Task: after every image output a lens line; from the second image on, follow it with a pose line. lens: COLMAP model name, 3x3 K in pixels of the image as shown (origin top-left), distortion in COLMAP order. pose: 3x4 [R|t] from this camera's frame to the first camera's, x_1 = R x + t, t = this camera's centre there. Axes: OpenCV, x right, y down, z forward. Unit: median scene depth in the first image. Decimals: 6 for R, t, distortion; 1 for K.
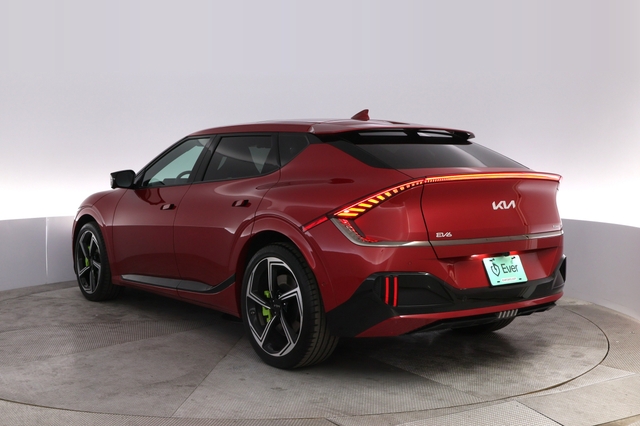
lens RADIAL K [[535.2, 0, 320.0], [0, 535.2, 213.0], [0, 0, 1]] dist [-0.007367, -0.001610]
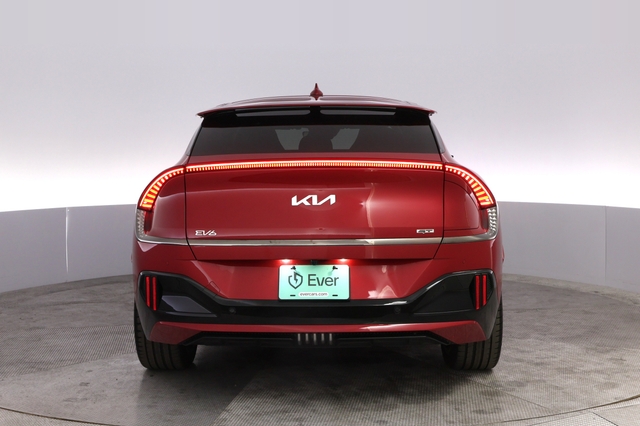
lens RADIAL K [[535.2, 0, 320.0], [0, 535.2, 213.0], [0, 0, 1]] dist [-0.007367, -0.001610]
pose [[0.905877, 0.045299, -0.421111, 0.685187], [-0.030434, 0.998656, 0.041958, -0.029655], [0.422445, -0.025192, 0.906038, 0.283009]]
